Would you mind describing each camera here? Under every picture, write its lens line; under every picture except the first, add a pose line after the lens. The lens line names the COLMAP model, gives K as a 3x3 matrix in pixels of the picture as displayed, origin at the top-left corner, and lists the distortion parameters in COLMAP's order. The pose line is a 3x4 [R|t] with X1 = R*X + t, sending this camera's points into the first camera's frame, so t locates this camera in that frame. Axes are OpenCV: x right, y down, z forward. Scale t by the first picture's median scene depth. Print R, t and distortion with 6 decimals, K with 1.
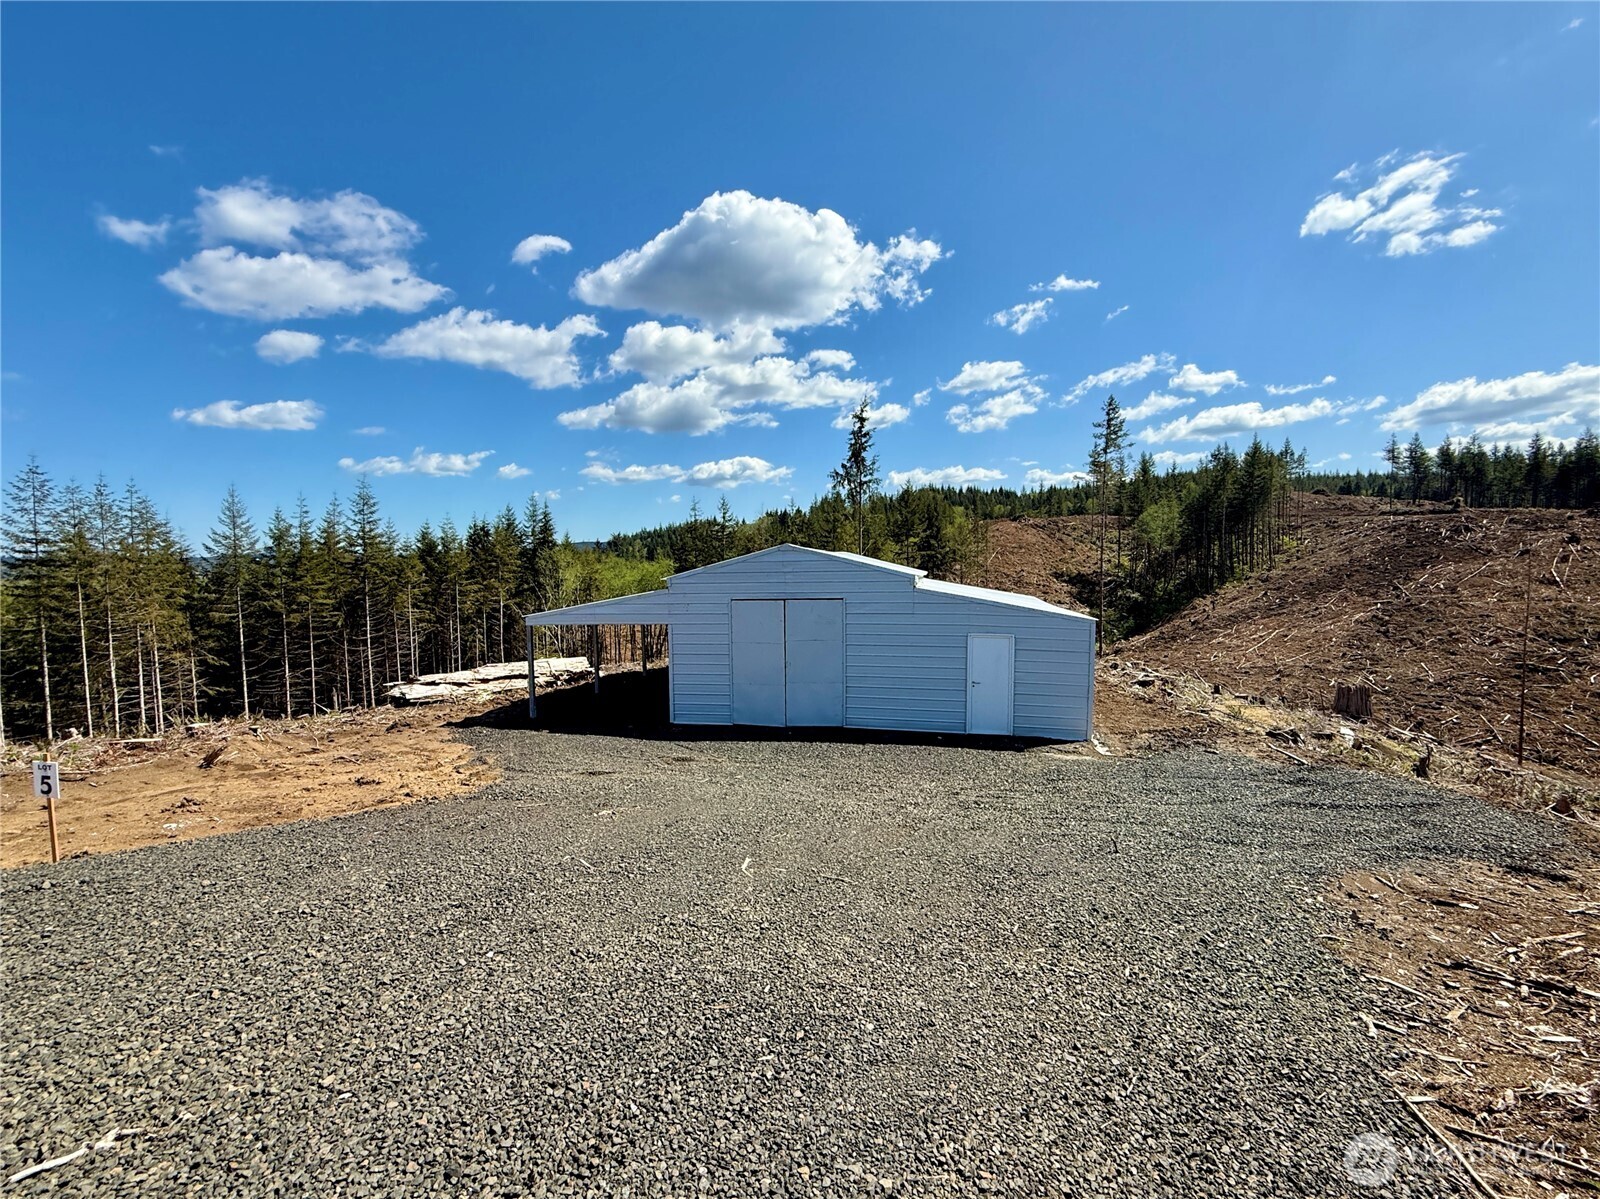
lens RADIAL K [[669.6, 0, 800.0], [0, 669.6, 599.5], [0, 0, 1]] dist [-0.000912, -0.000333]
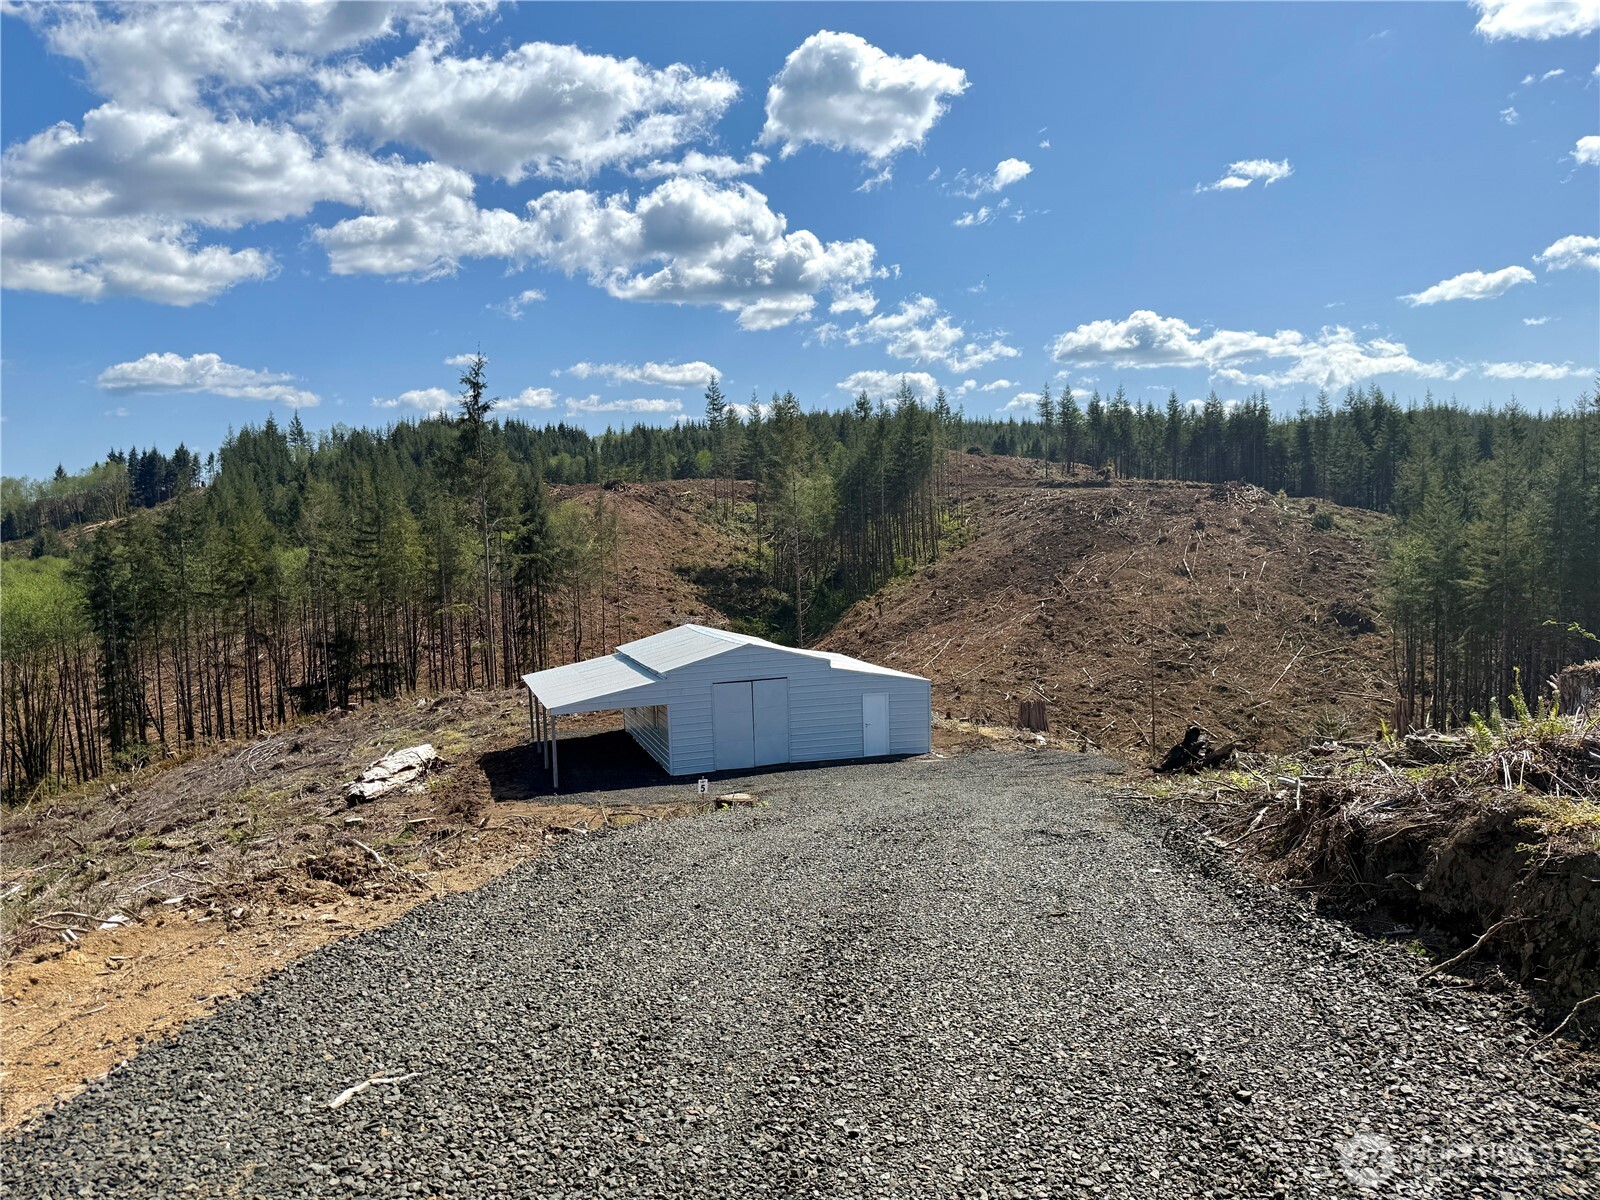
lens RADIAL K [[1191.4, 0, 799.3], [0, 1191.4, 581.0], [0, 0, 1]] dist [0.230117, -0.540352]
pose [[0.867506, -0.036937, 0.496053, -0.180272], [0.042932, 0.999078, -0.000686, -0.031296], [-0.495570, 0.021891, 0.868292, -0.197612]]
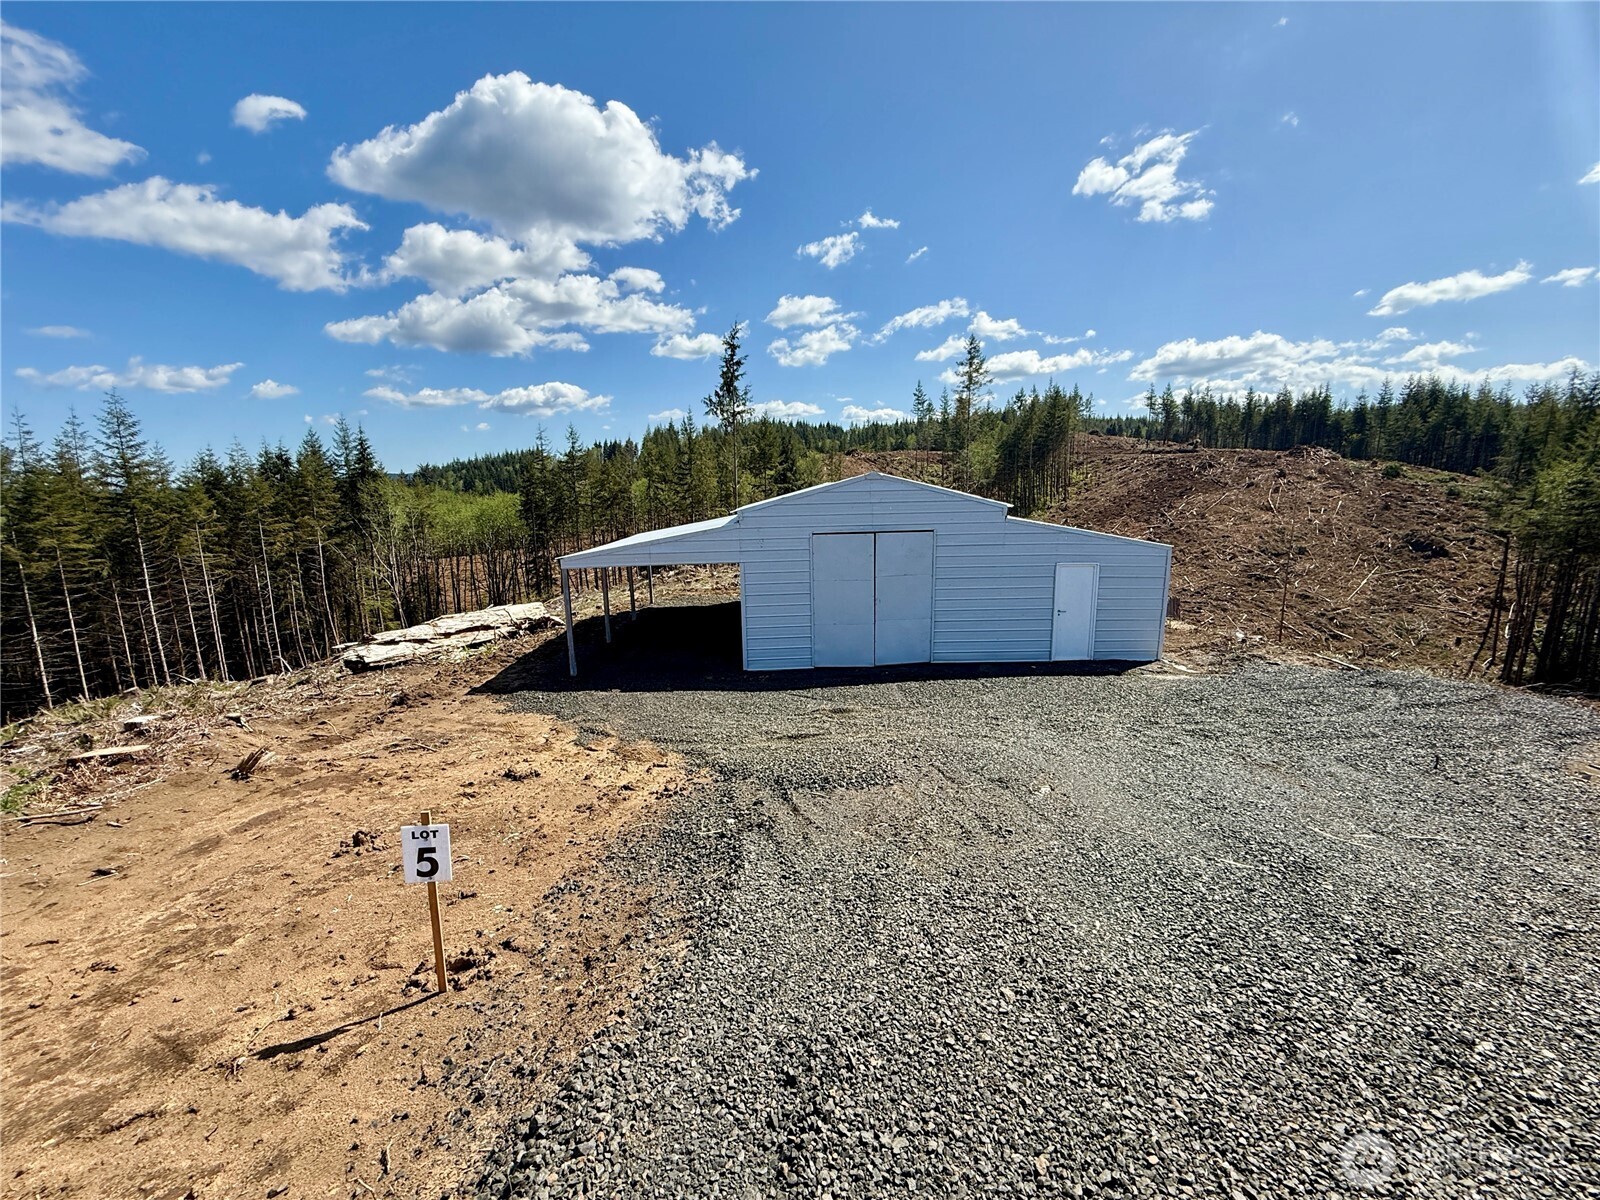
lens RADIAL K [[645.7, 0, 789.3], [0, 645.7, 614.2], [0, 0, 1]] dist [0.000119, -0.000084]
pose [[0.968502, -0.048707, 0.244194, -0.053498], [0.017518, 0.991580, 0.128304, -0.000770], [-0.248387, -0.119985, 0.961201, 0.021878]]
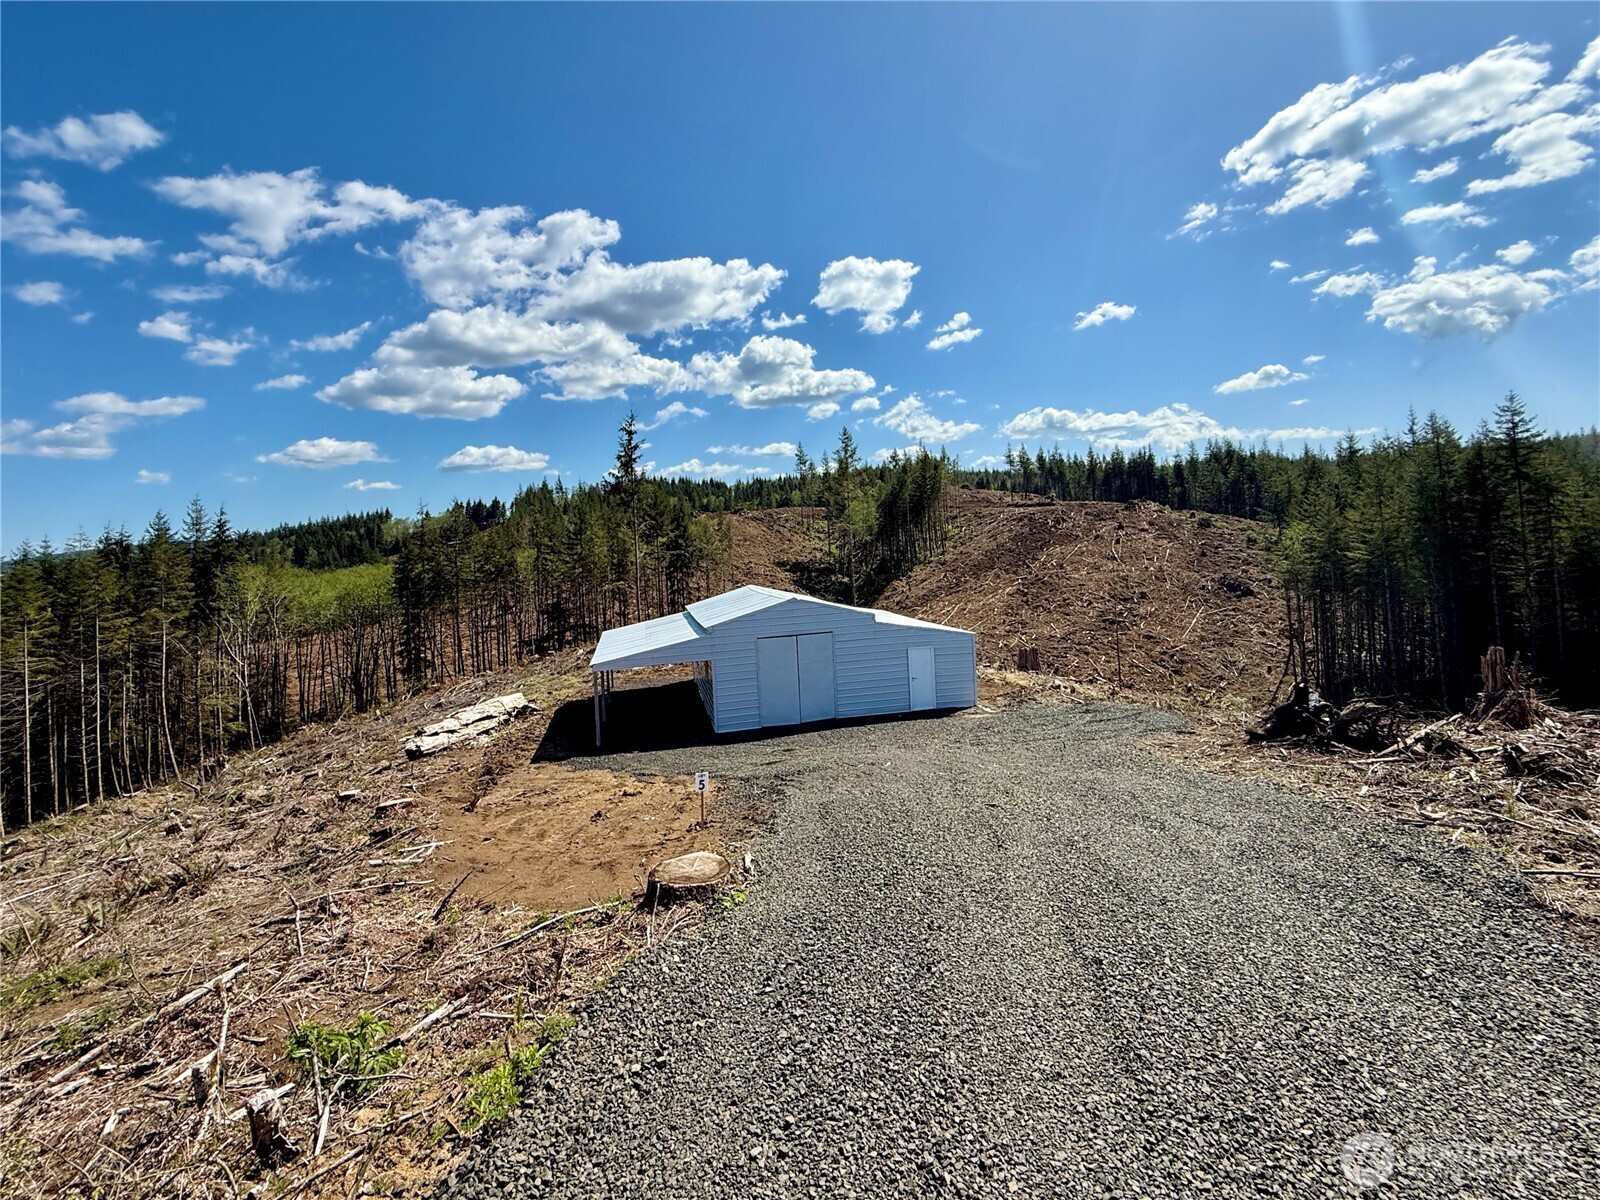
lens RADIAL K [[700.9, 0, 797.5], [0, 700.9, 514.2], [0, 0, 1]] dist [-0.000272, -0.000049]
pose [[0.906108, -0.013526, 0.422830, -0.098709], [0.057328, 0.994195, -0.091049, -0.018649], [-0.419144, 0.106740, 0.901624, -0.063623]]
